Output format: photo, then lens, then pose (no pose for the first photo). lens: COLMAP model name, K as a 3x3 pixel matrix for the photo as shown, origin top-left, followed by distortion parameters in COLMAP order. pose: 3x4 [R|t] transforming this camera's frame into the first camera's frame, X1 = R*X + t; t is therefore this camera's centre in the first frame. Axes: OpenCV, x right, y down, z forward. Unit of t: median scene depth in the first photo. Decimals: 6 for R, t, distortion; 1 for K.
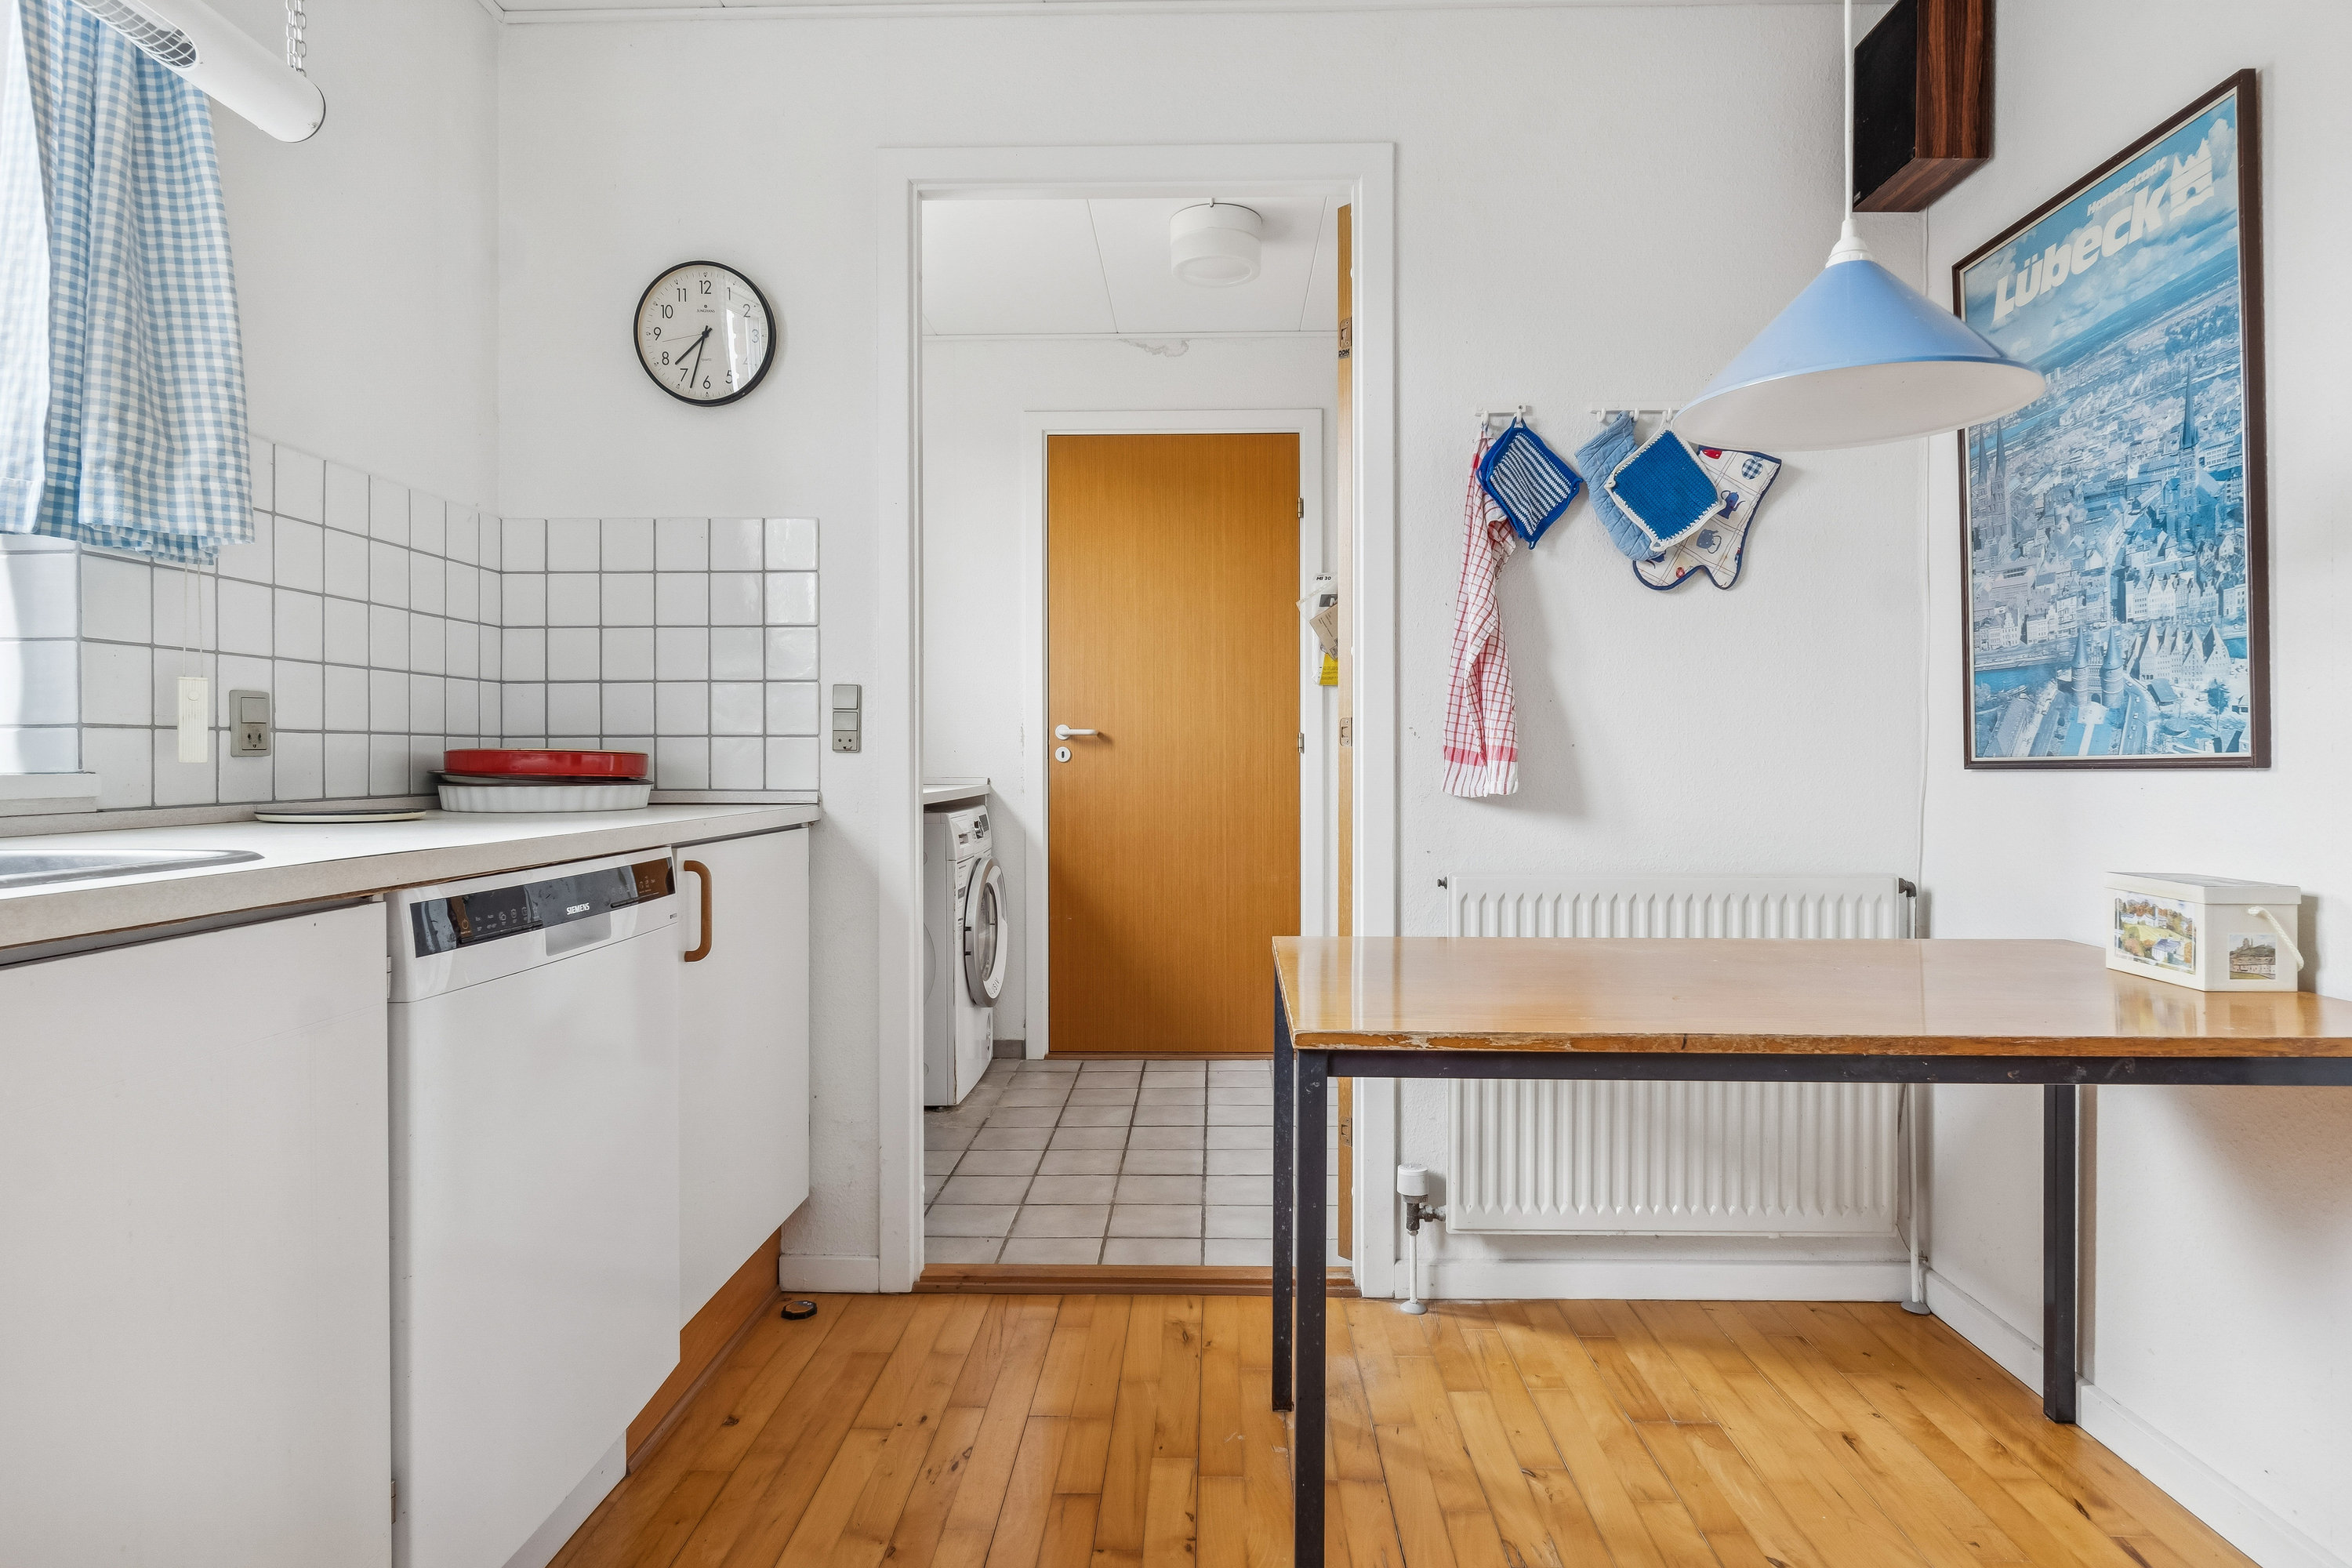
lens RADIAL K [[1305.4, 0, 1187.4], [0, 1305.4, 753.1], [0, 0, 1]] dist [0.000082, 0.000132]
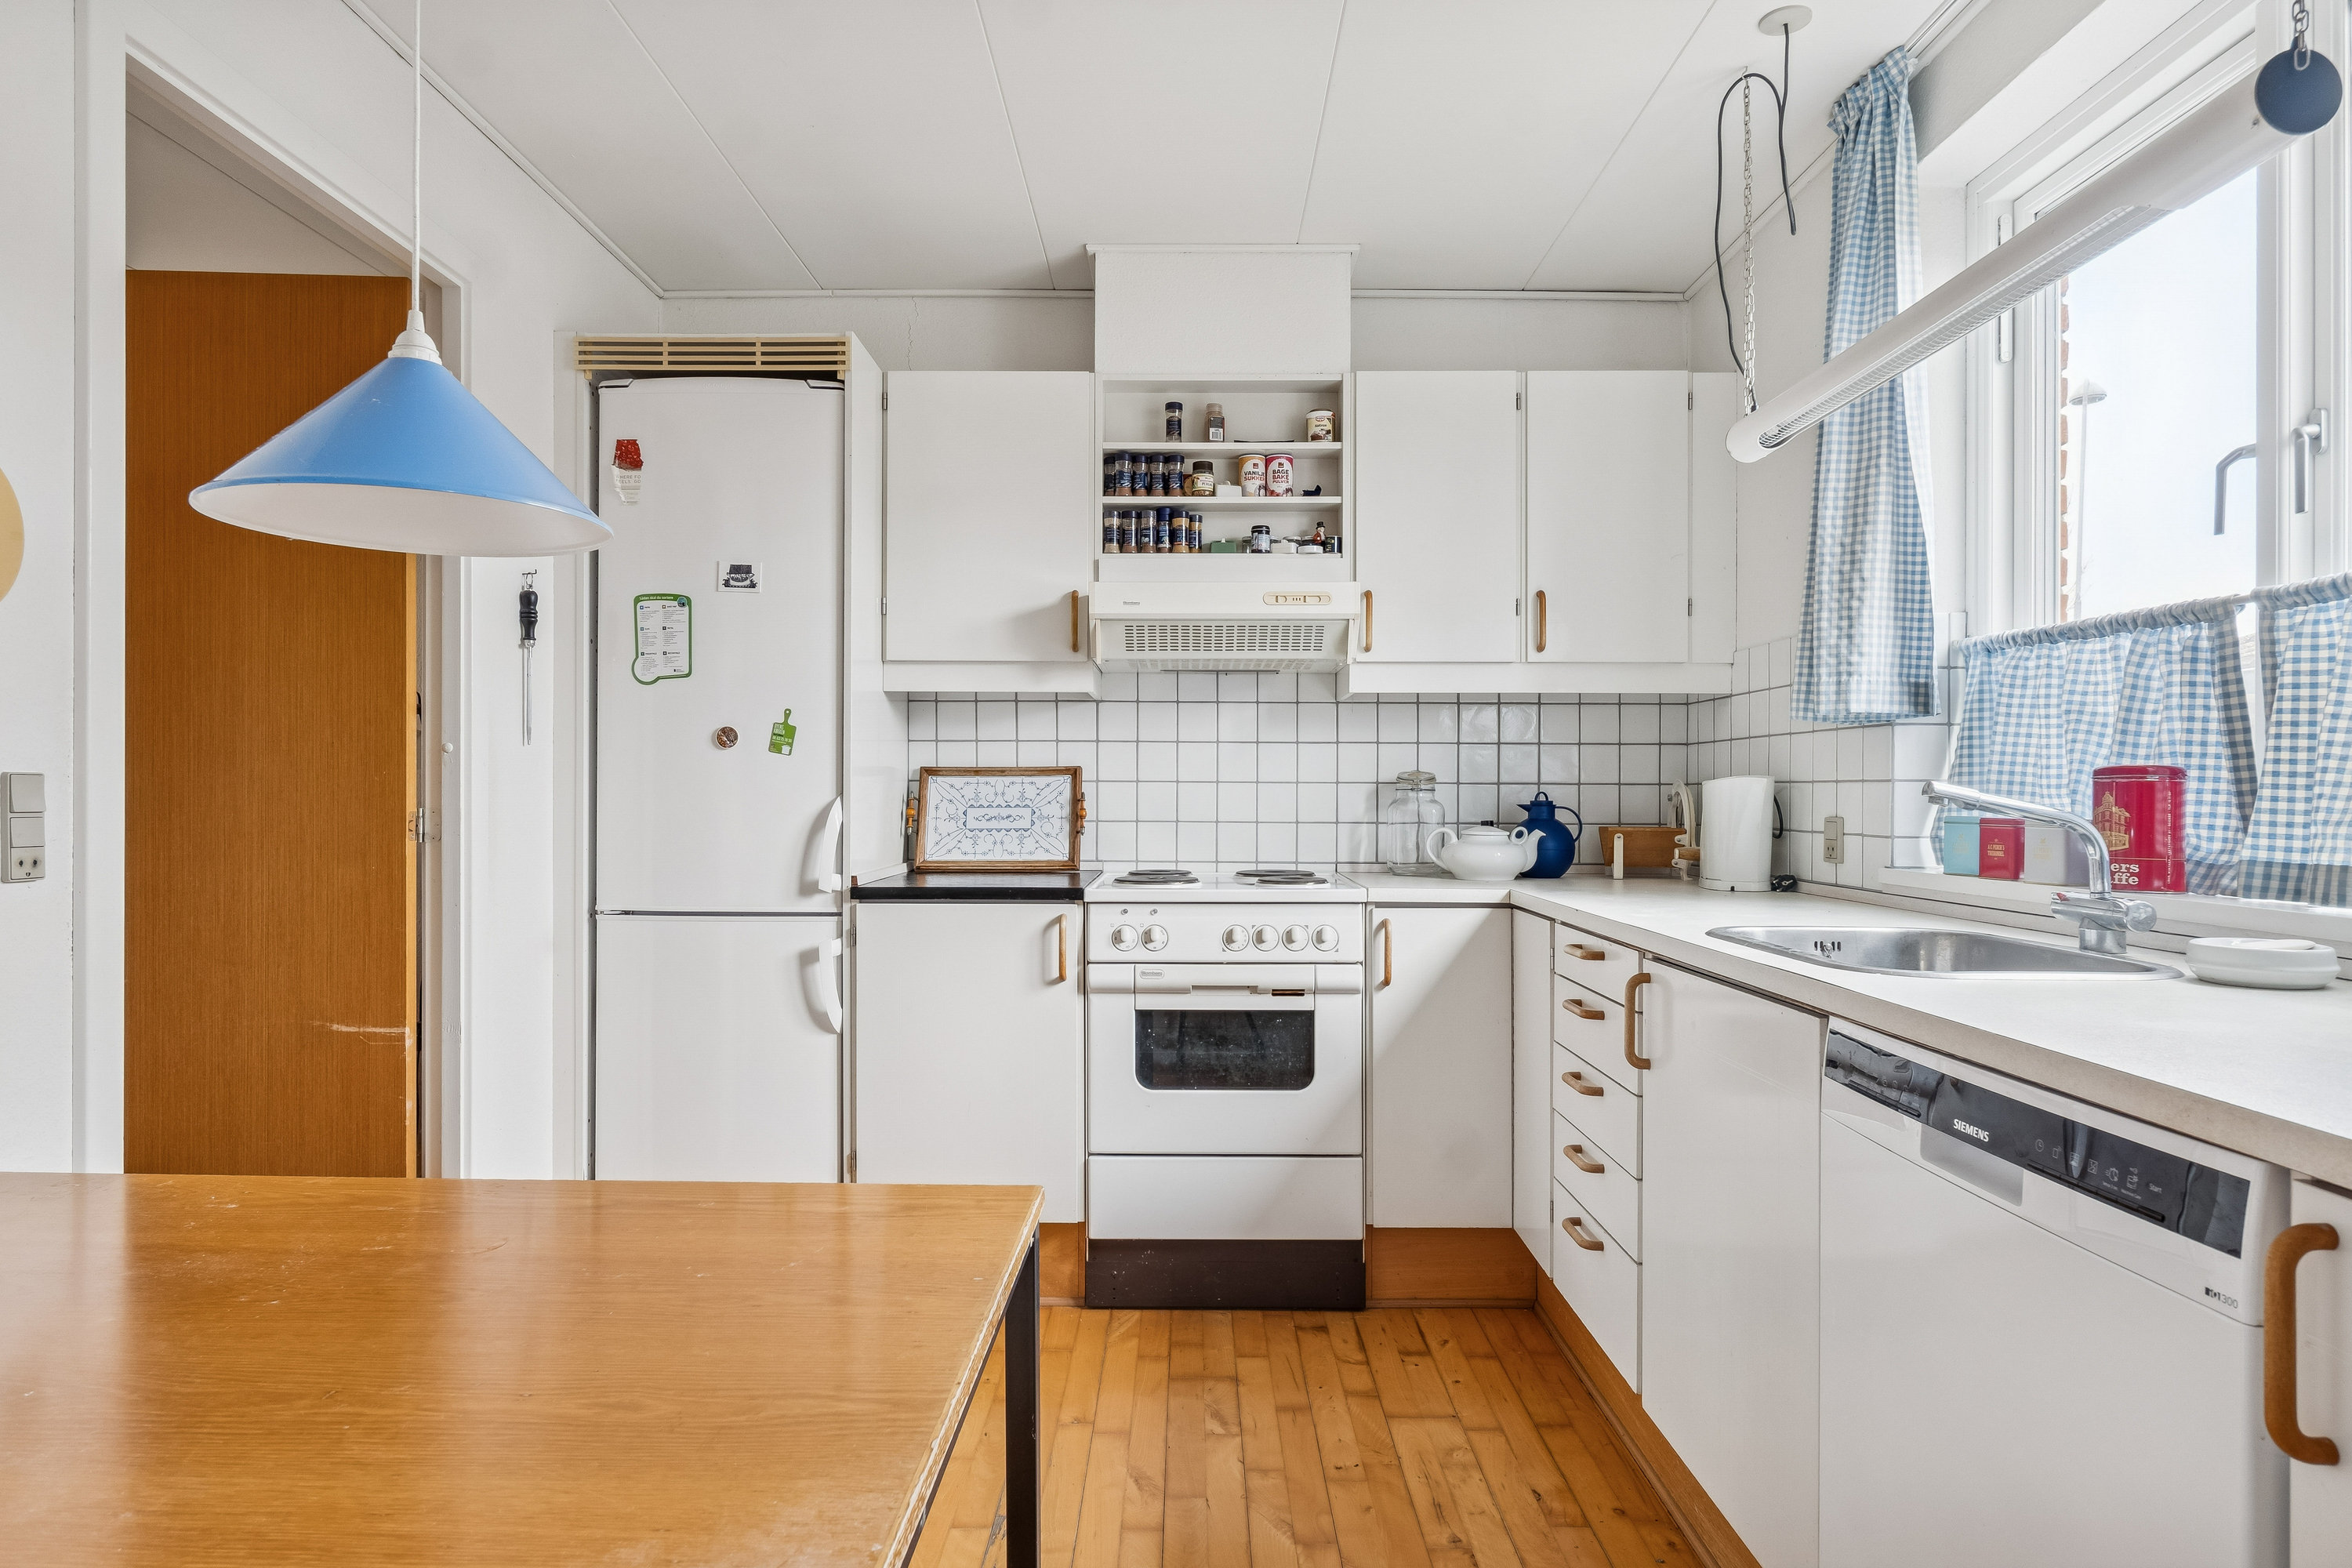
lens RADIAL K [[1371.1, 0, 1176.0], [0, 1371.1, 784.0], [0, 0, 1]] dist [-0.001450, 0.000828]
pose [[-0.999942, 0.001251, -0.010731, 0.001314], [0.001377, 0.999930, -0.011769, -0.051725], [0.010715, -0.011783, -0.999873, 1.278340]]
